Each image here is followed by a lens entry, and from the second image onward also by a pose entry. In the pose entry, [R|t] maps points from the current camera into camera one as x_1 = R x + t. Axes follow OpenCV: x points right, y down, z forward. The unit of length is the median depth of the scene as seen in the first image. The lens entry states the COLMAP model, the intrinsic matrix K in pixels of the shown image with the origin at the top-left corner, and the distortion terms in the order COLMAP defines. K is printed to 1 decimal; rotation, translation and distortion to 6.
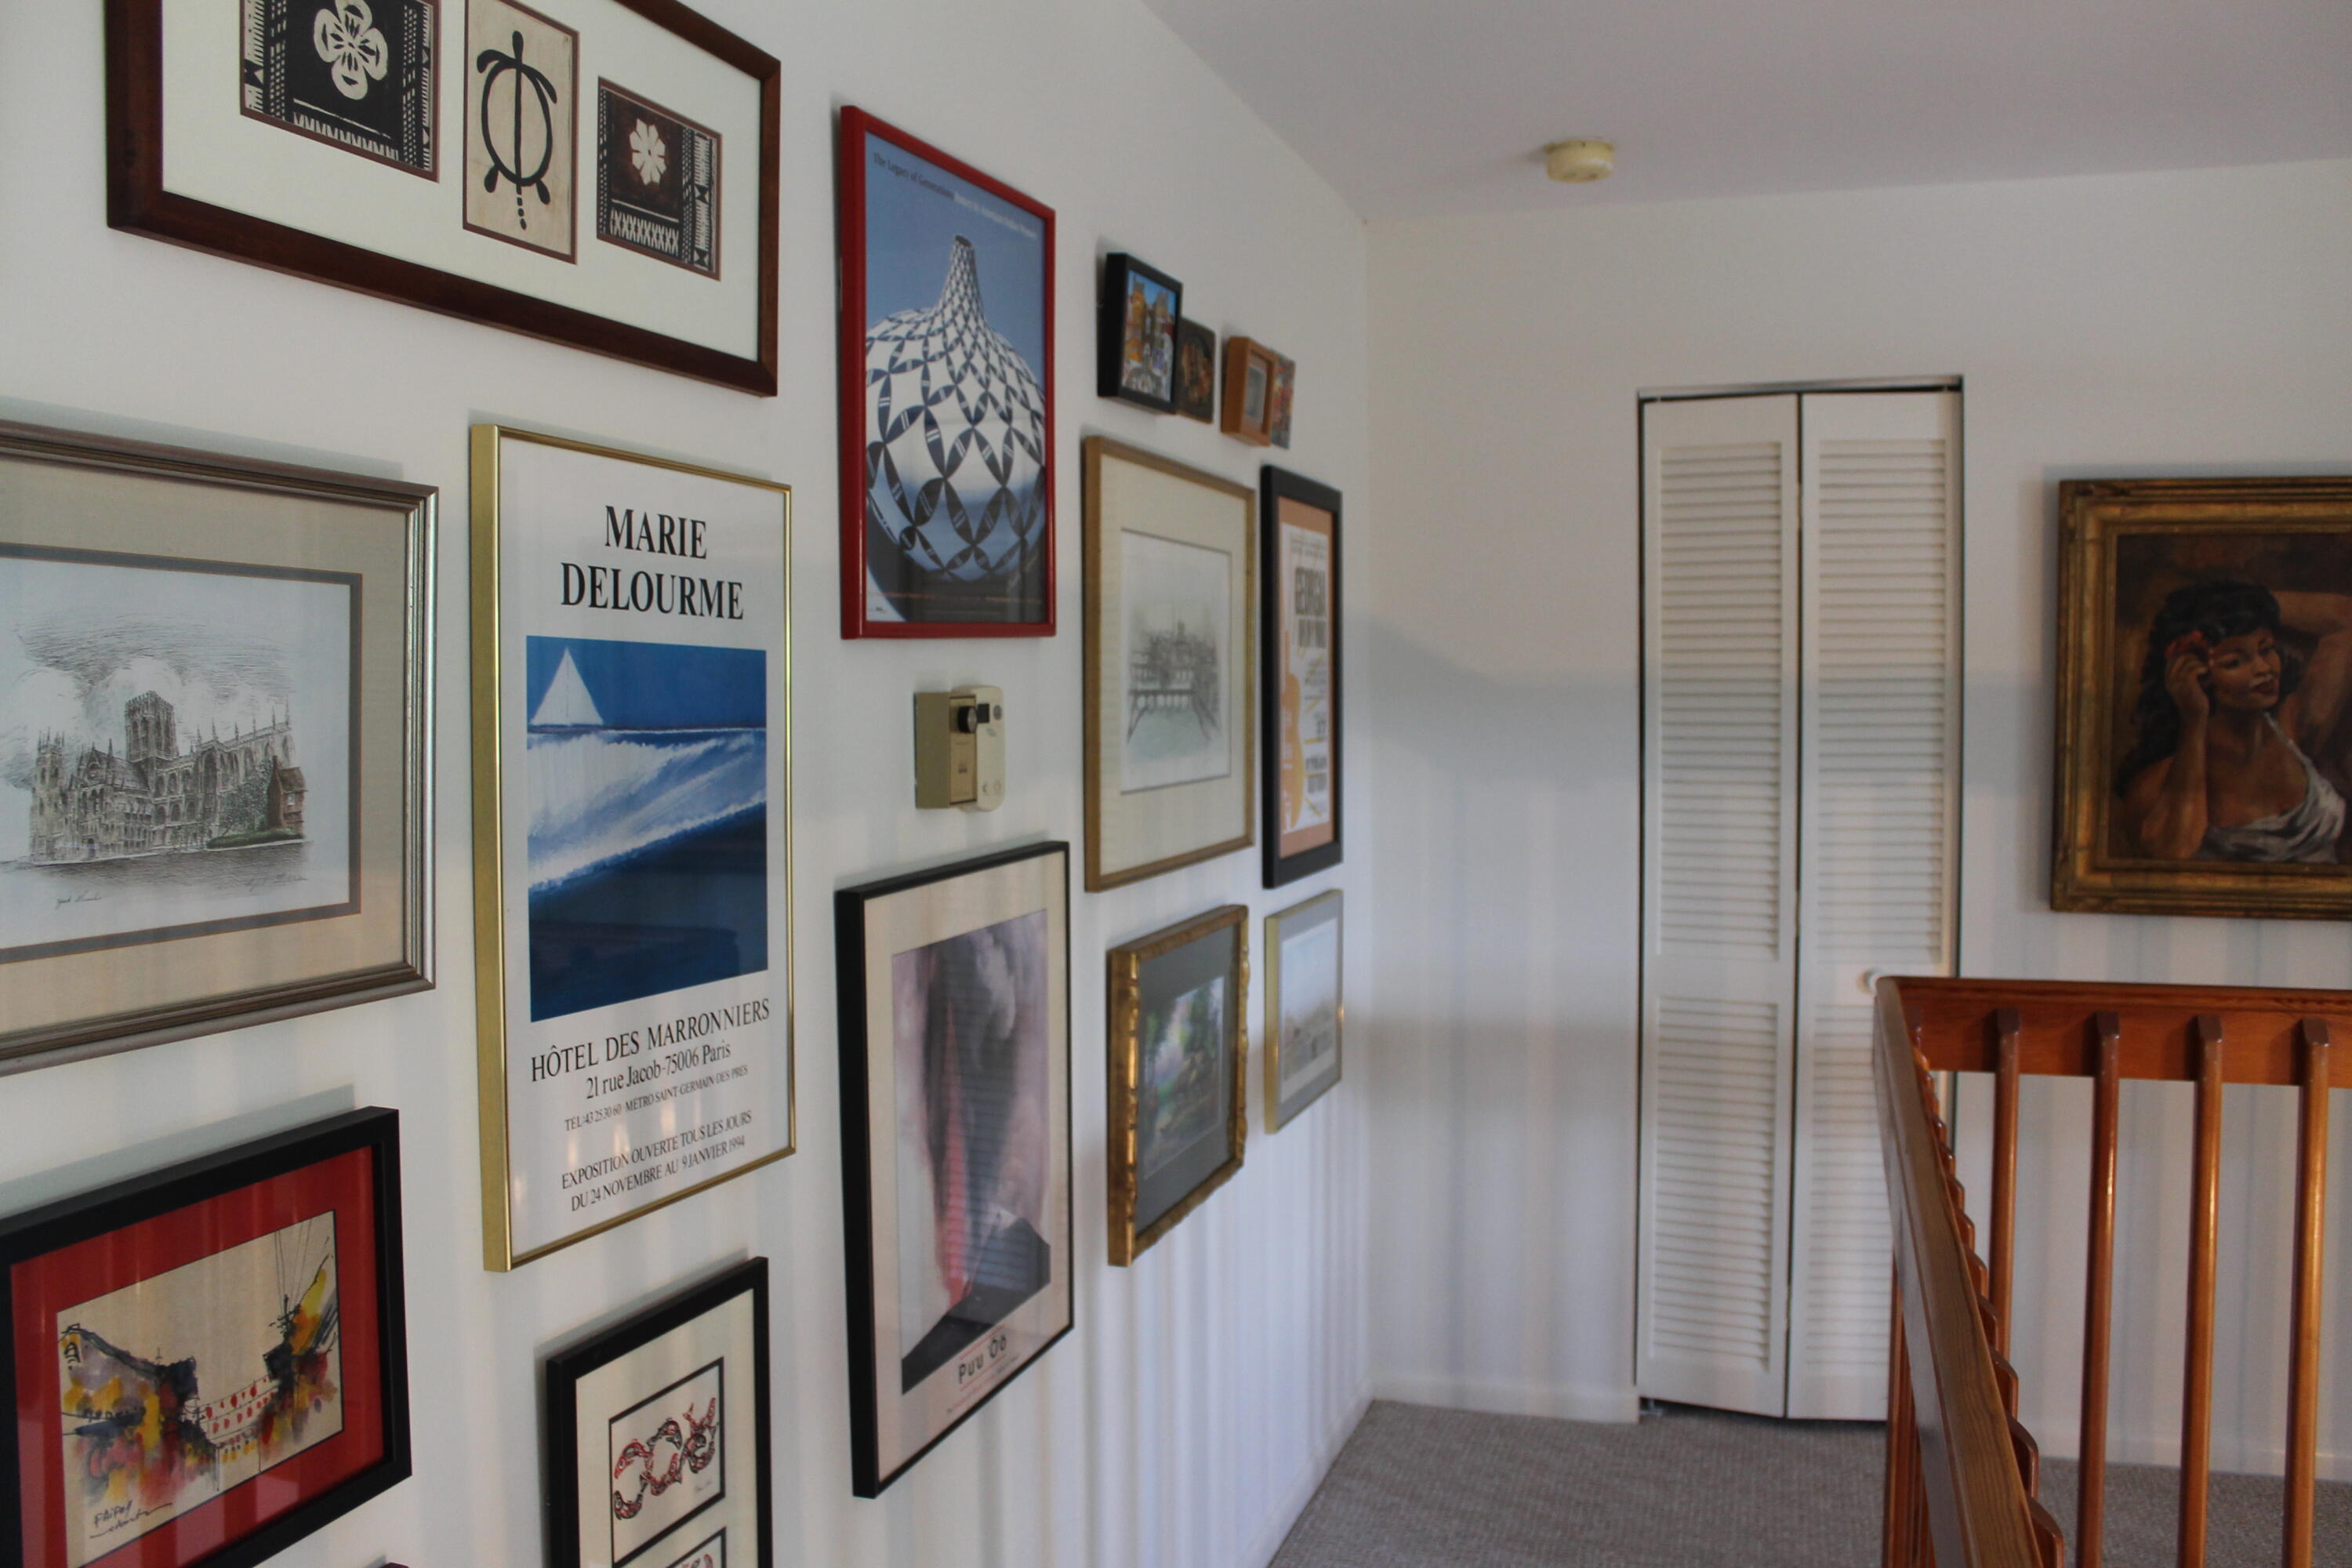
lens RADIAL K [[1983.0, 0, 1177.9], [0, 1983.0, 777.9], [0, 0, 1]] dist [-0.163491, 0.135838]
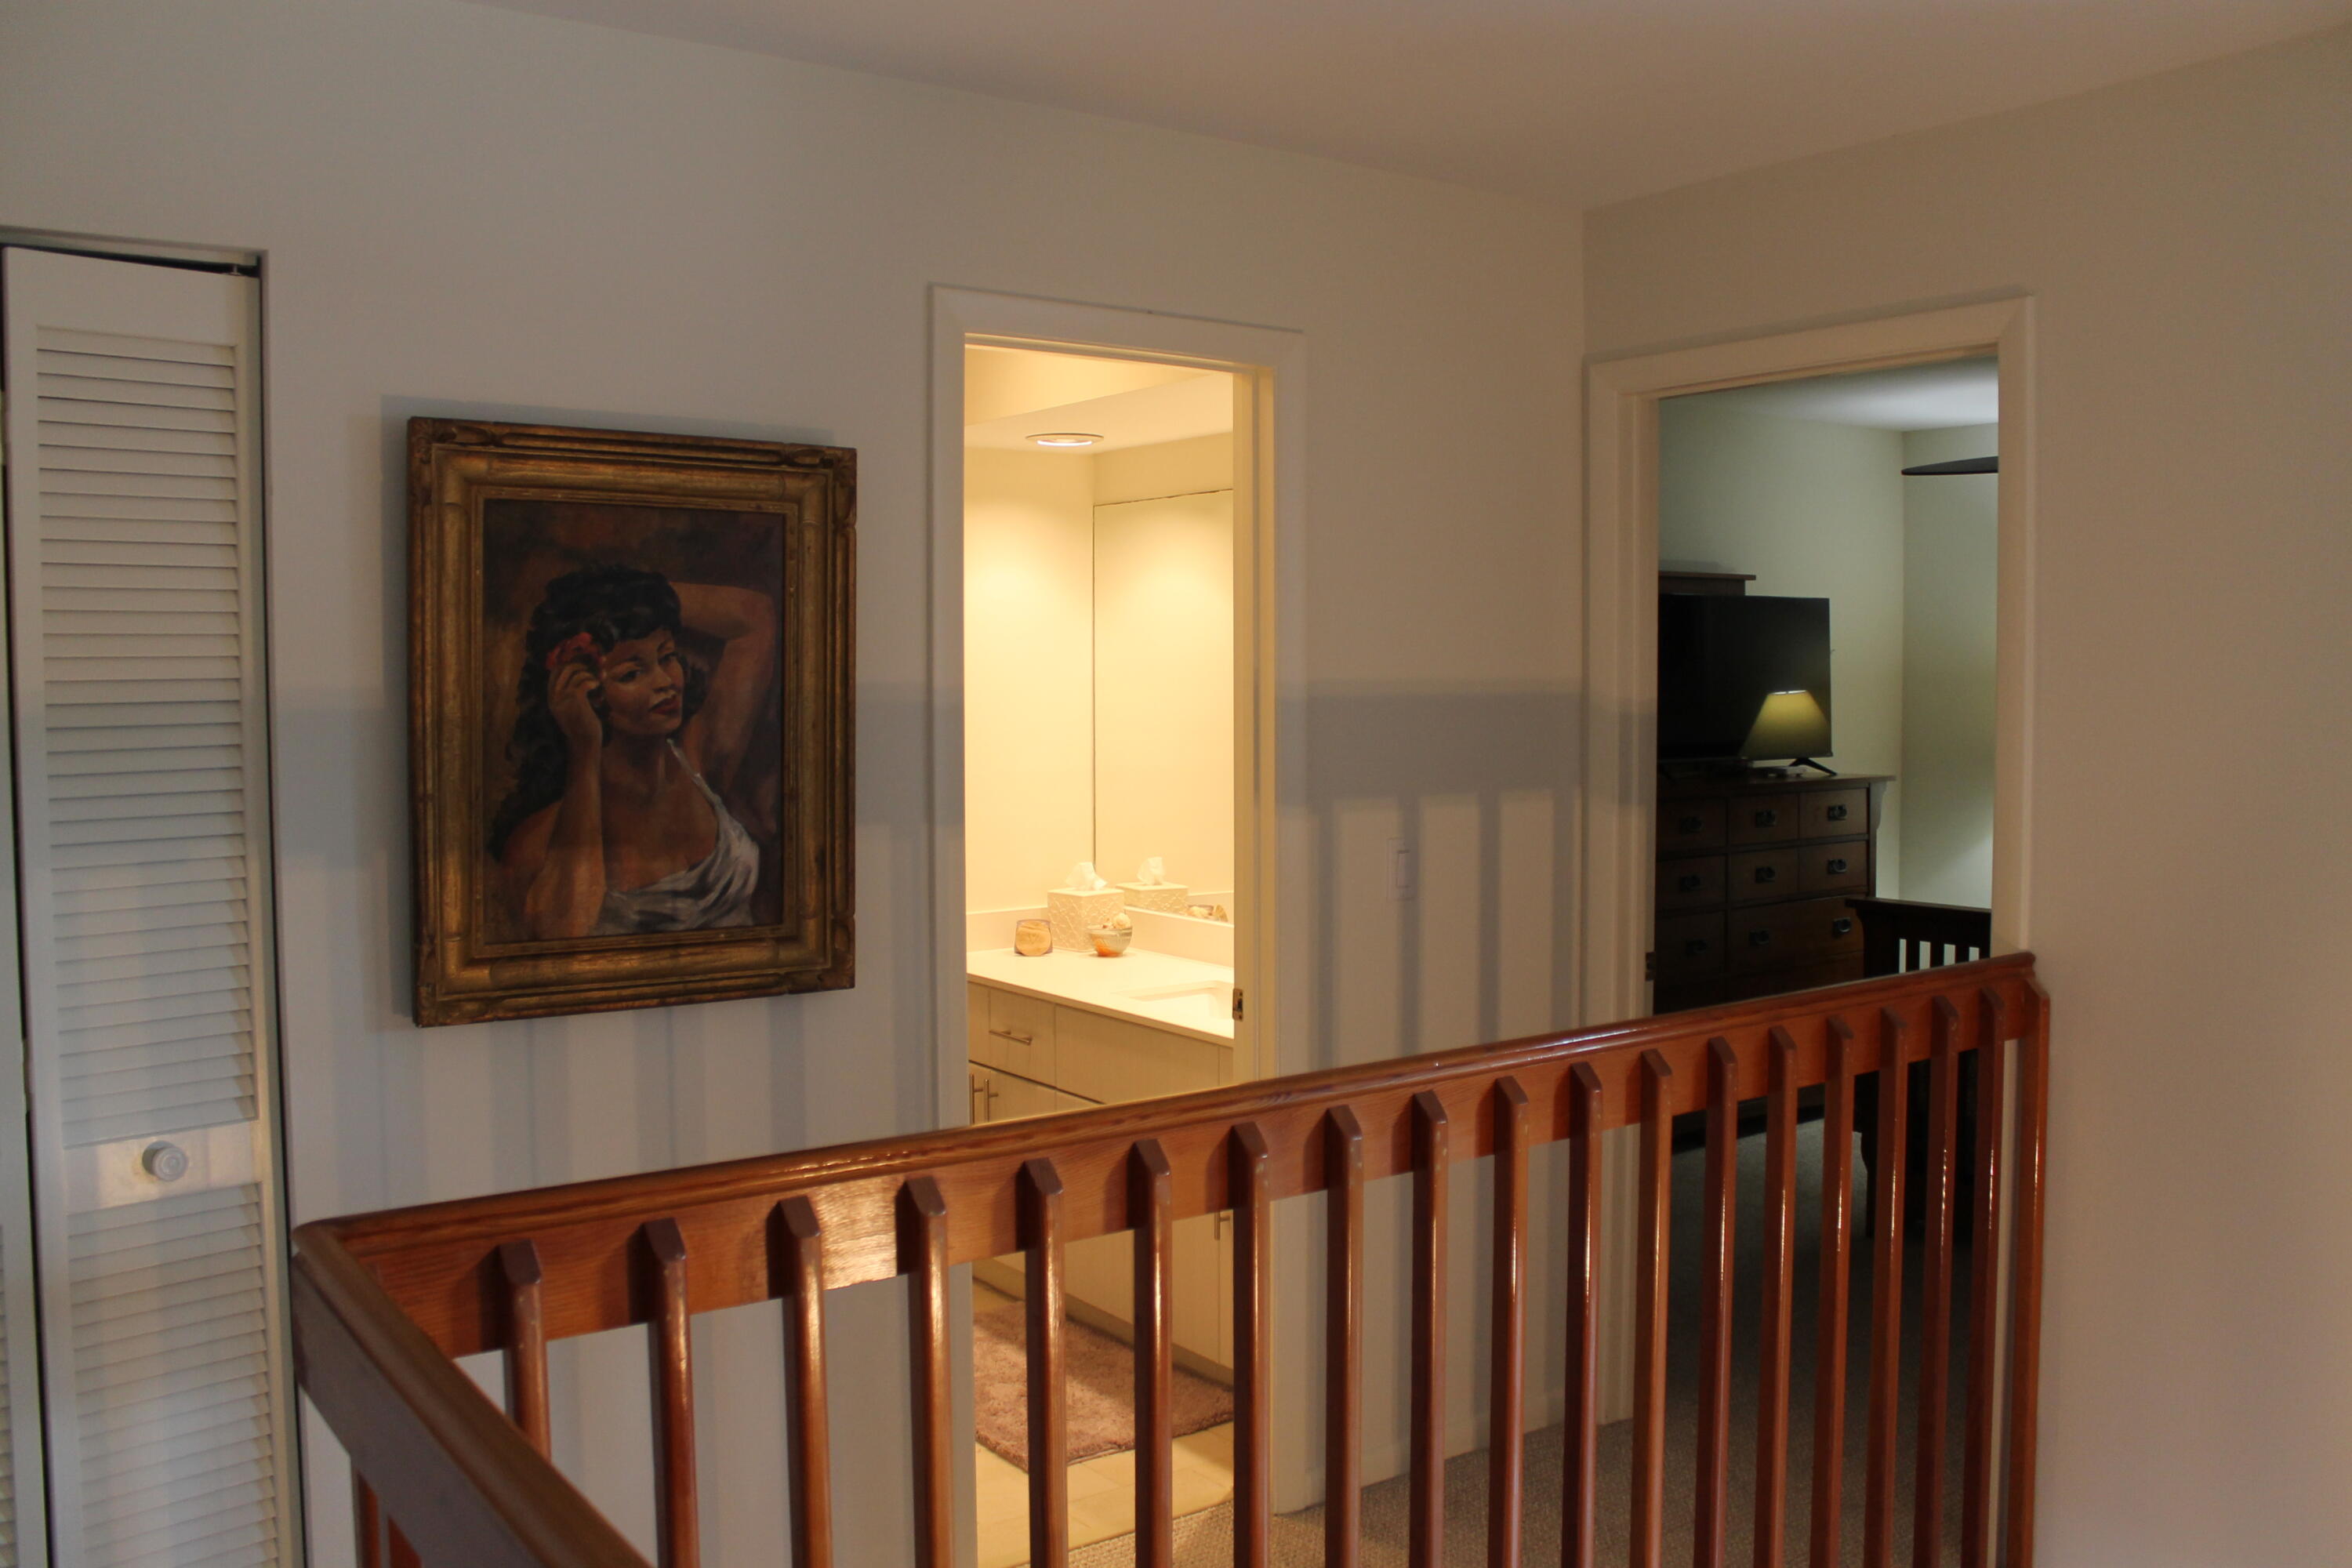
lens RADIAL K [[1983.0, 0, 1173.0], [0, 1983.0, 785.5], [0, 0, 1]] dist [-0.163491, 0.135838]
pose [[0.596117, -0.039877, 0.801906, 0.053721], [0.043923, 0.998890, 0.017022, -0.019799], [-0.801695, 0.025075, 0.597207, 0.358709]]
